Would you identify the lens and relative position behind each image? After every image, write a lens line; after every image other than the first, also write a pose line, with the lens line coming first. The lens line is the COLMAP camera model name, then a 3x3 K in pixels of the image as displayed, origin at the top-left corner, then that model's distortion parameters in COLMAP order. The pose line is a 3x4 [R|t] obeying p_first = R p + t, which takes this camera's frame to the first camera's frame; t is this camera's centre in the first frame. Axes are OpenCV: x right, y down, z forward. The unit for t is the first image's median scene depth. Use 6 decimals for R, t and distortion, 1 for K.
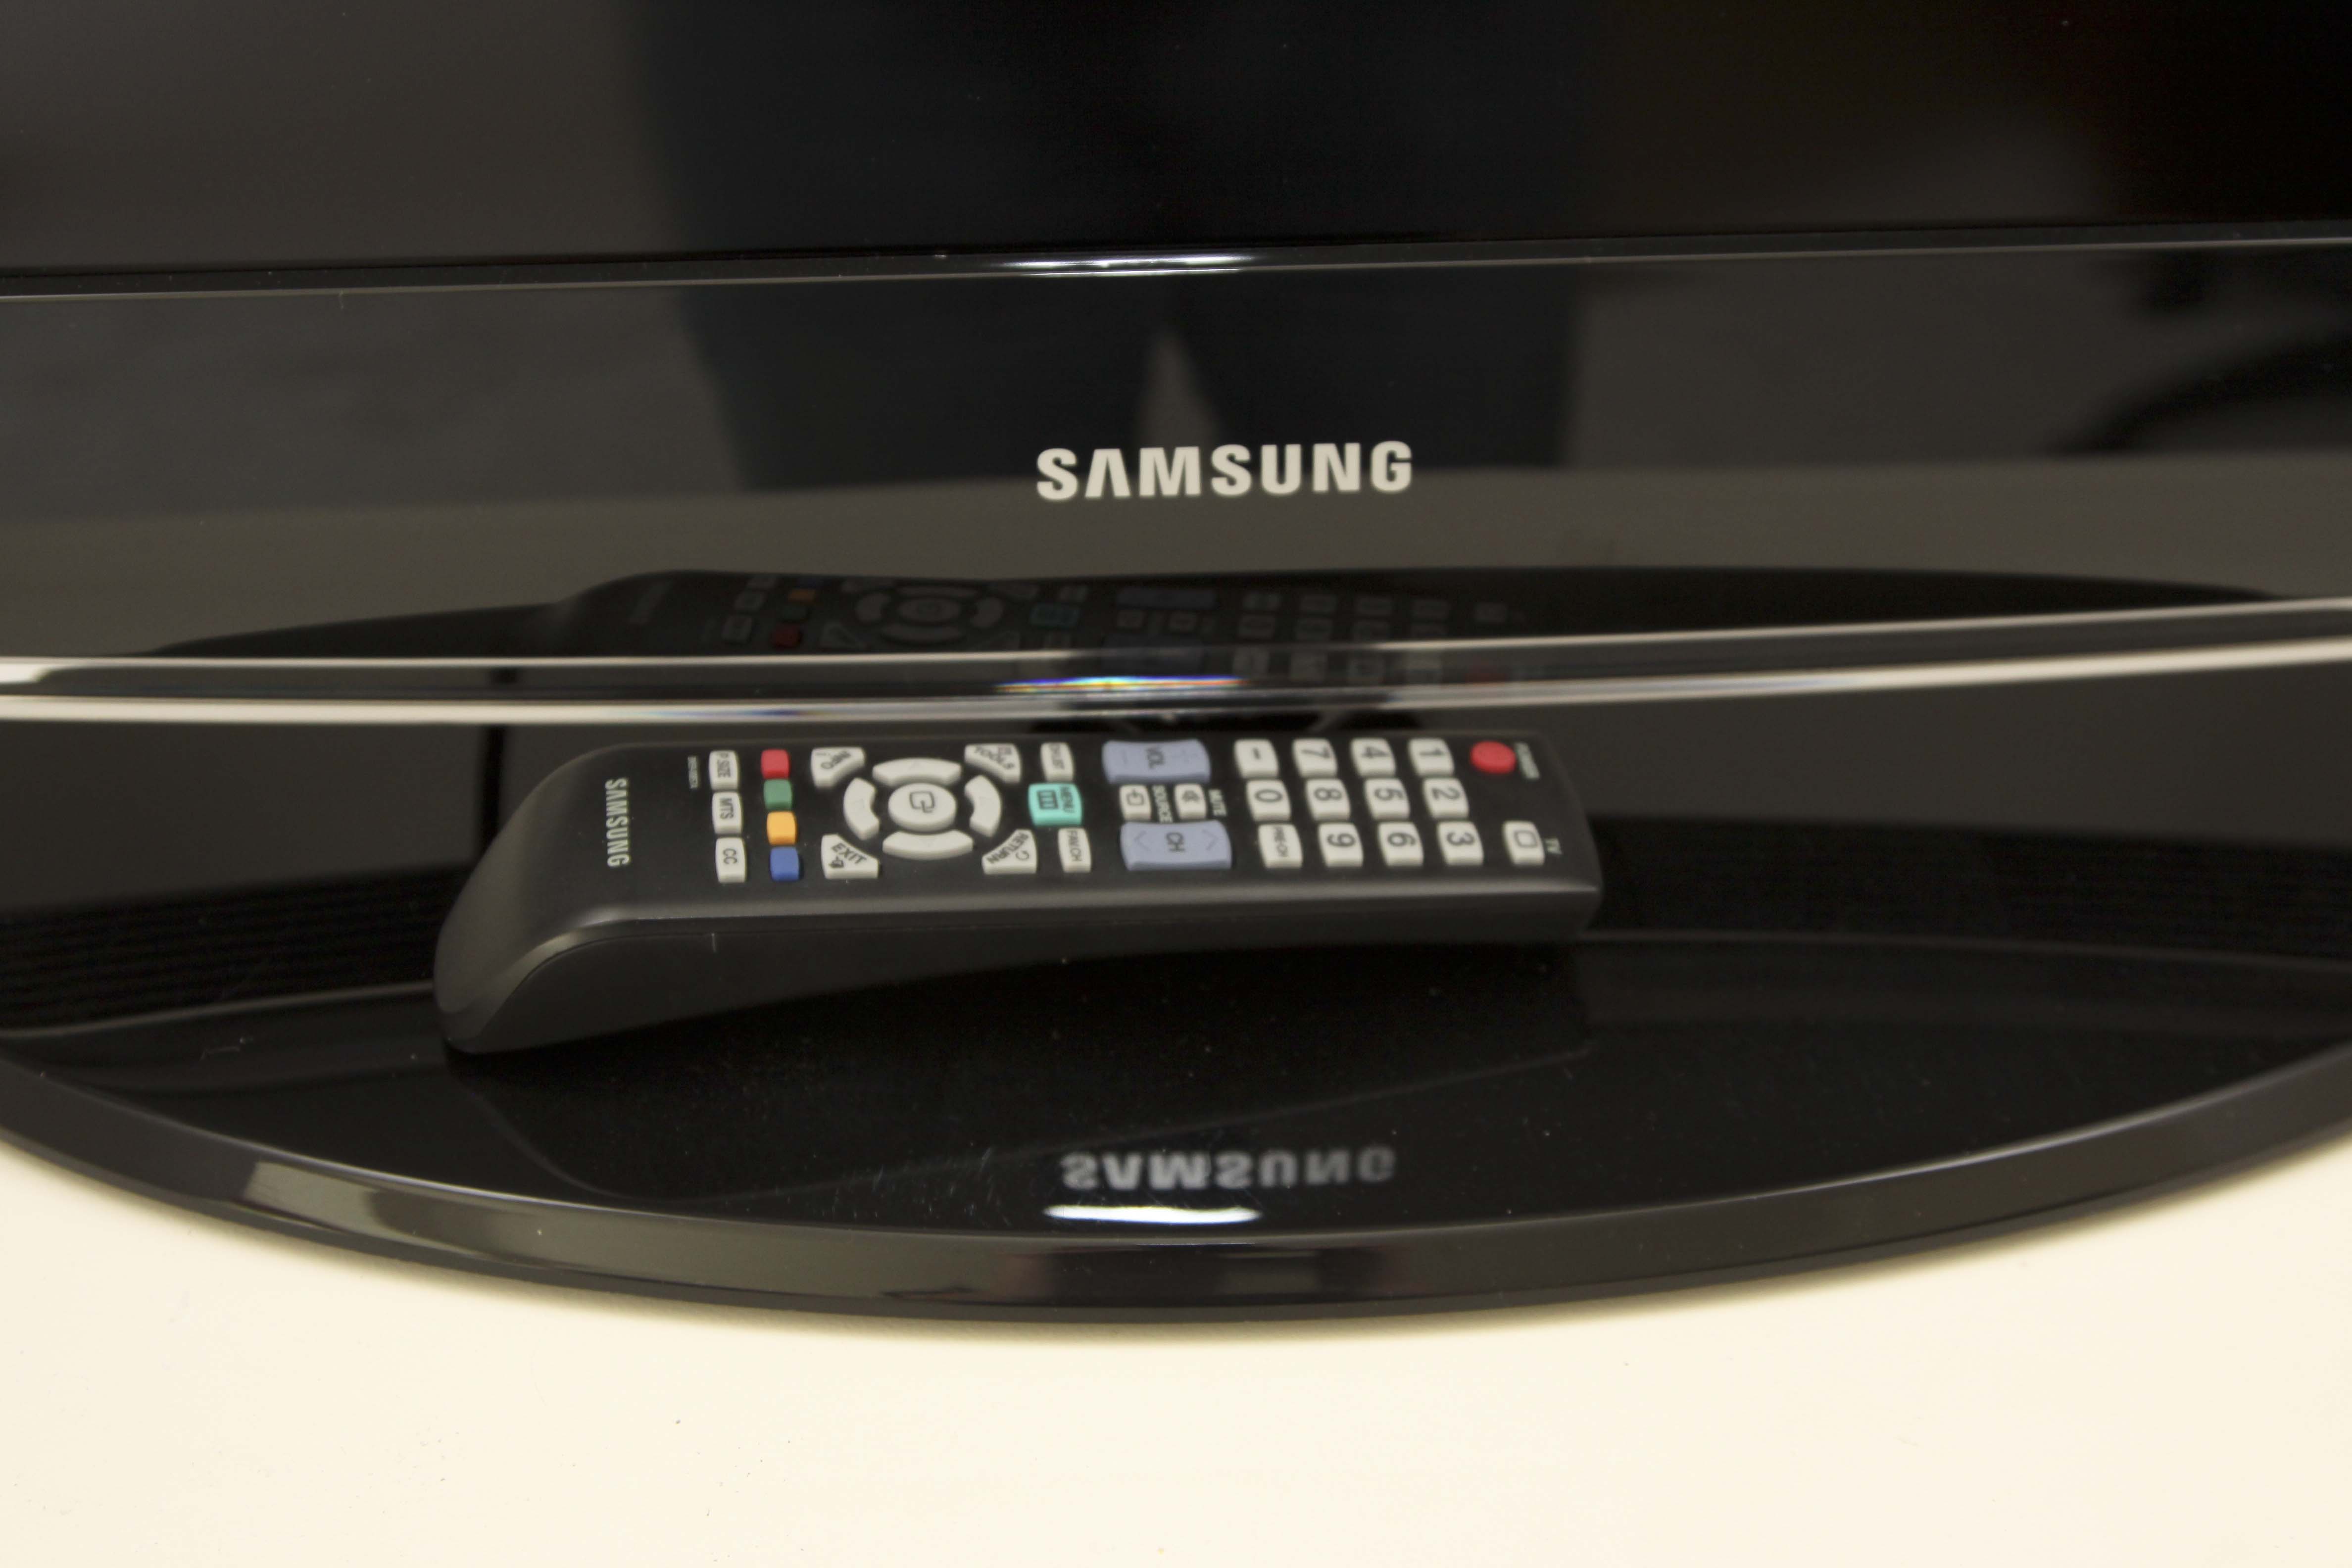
lens RADIAL K [[3972.9, 0, 1175.7], [0, 3972.9, 785.7], [0, 0, 1]] dist [0.003269, 0.000000]
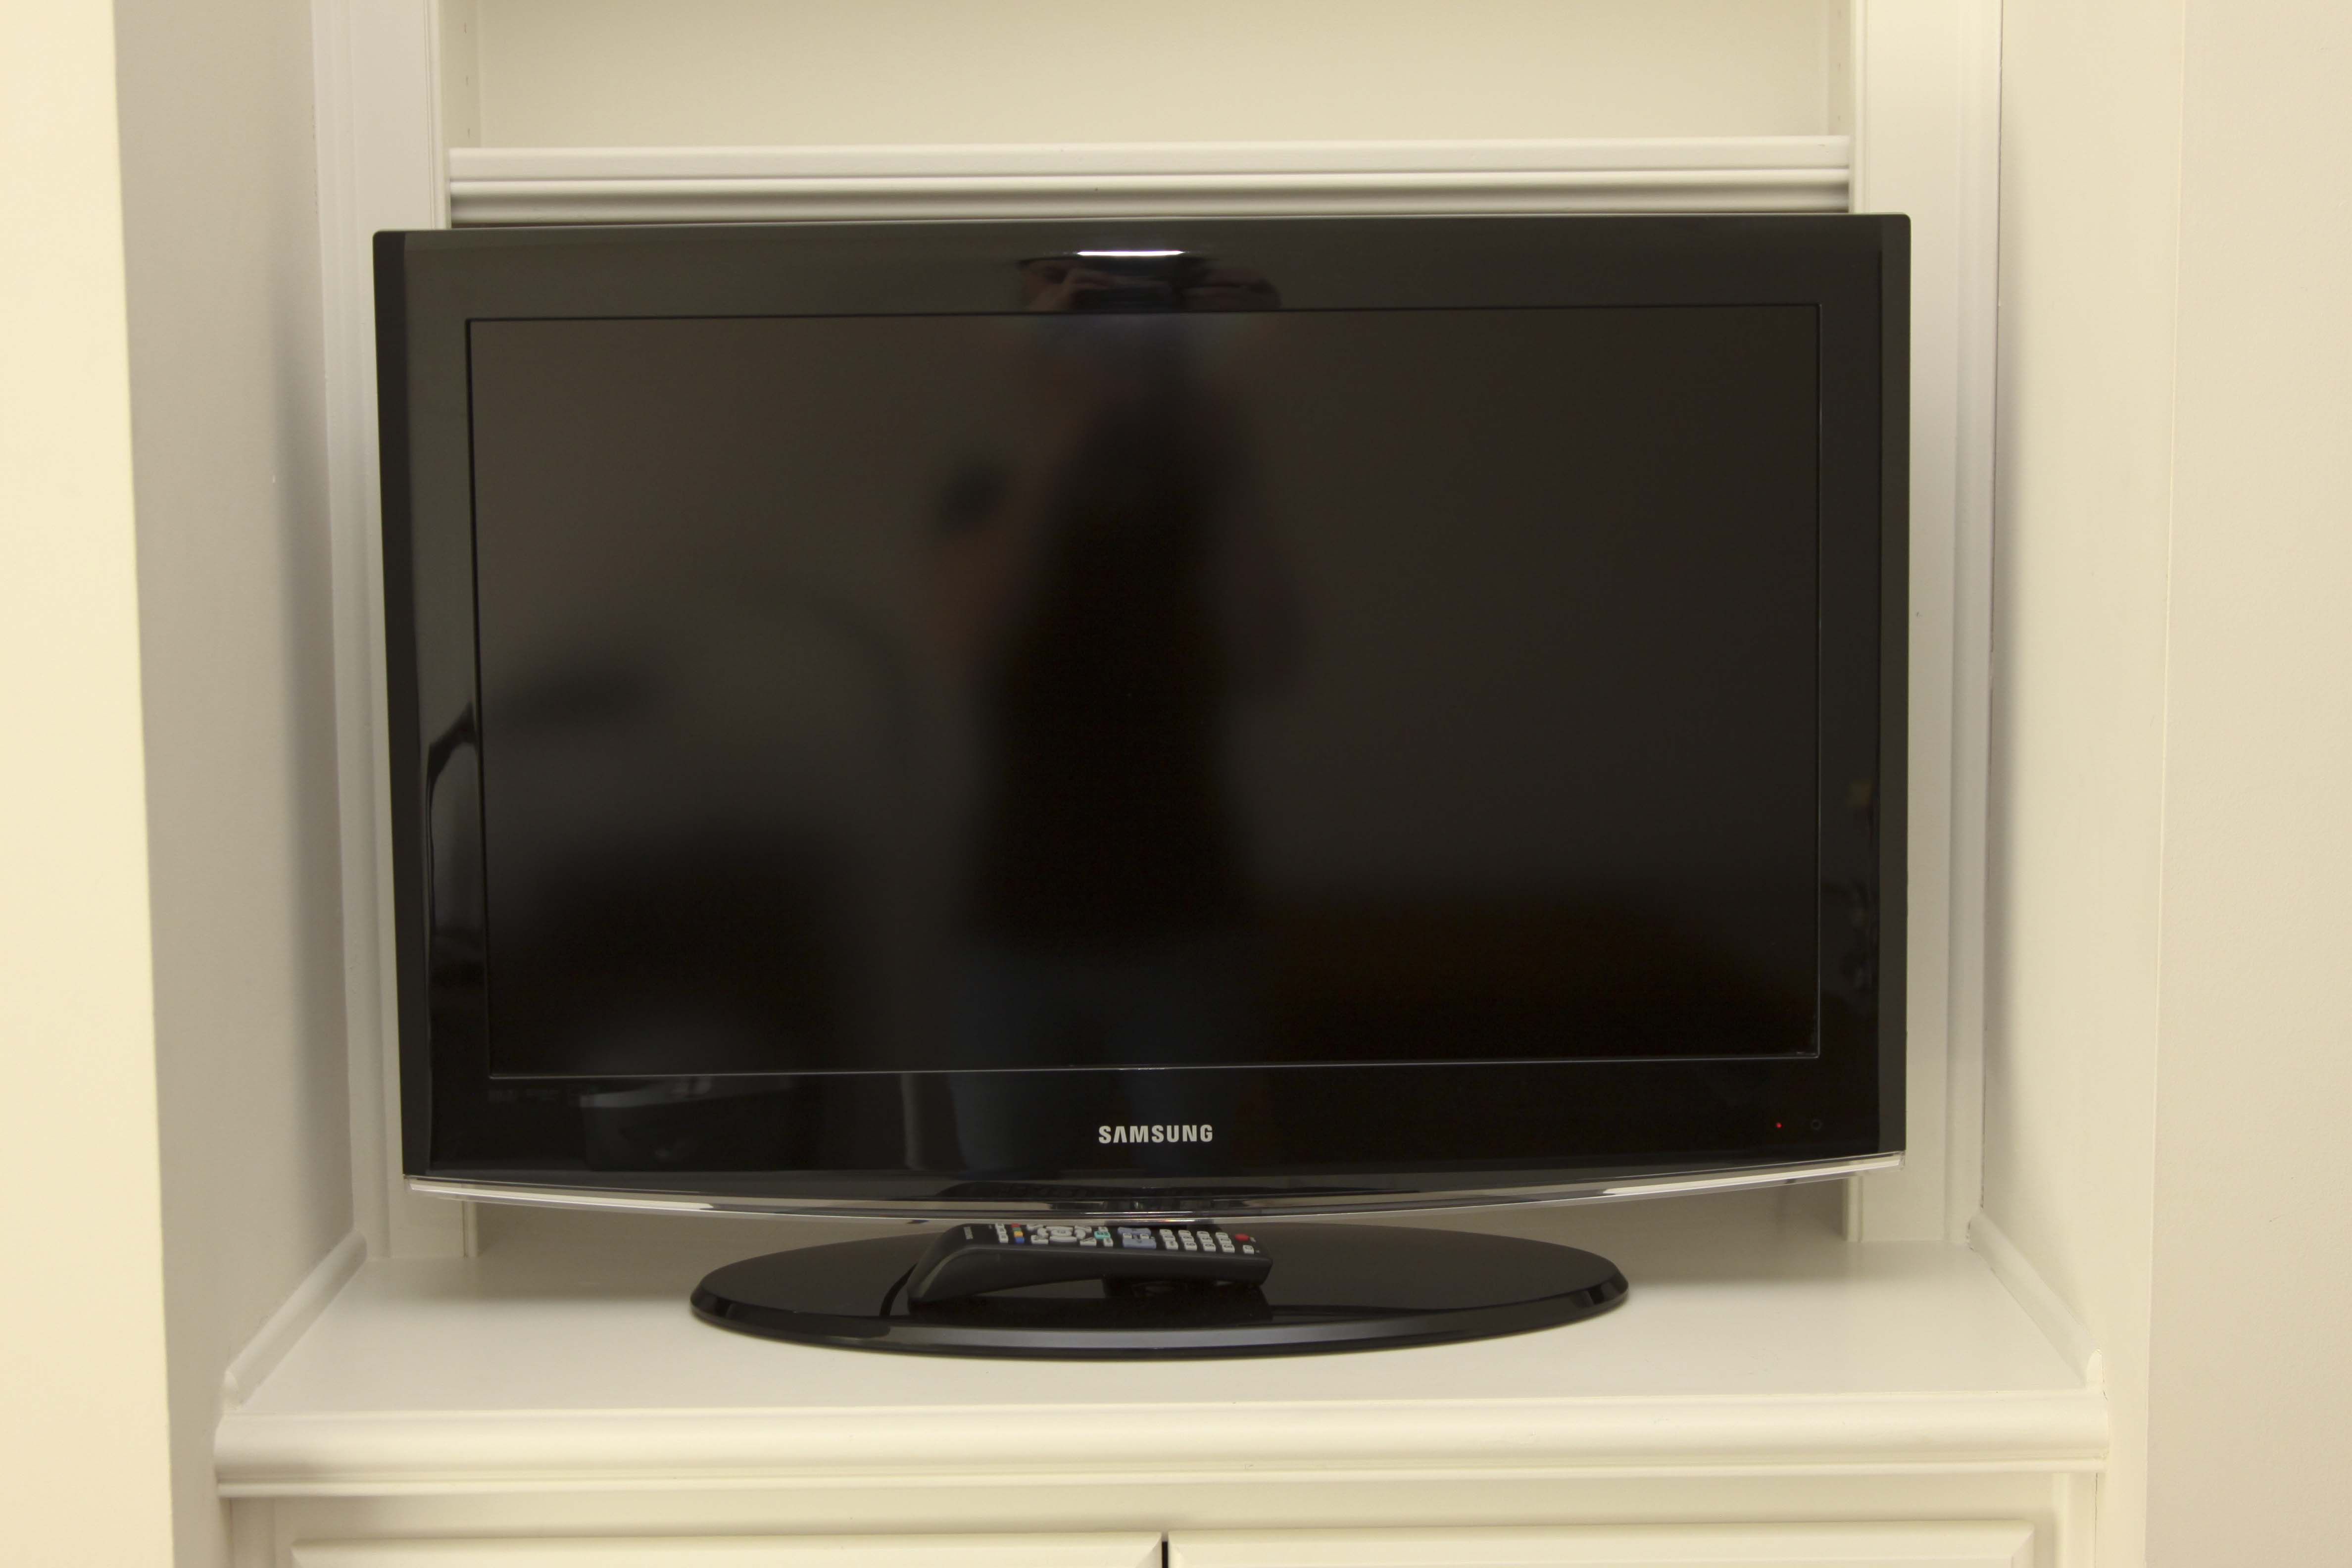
lens RADIAL K [[3972.9, 0, 1176.9], [0, 3972.9, 783.7], [0, 0, 1]] dist [0.003269, 0.000000]
pose [[0.999734, 0.002684, -0.022923, 0.104678], [-0.012004, 0.908758, -0.417151, 1.031712], [0.019712, 0.417315, 0.908548, -2.114887]]
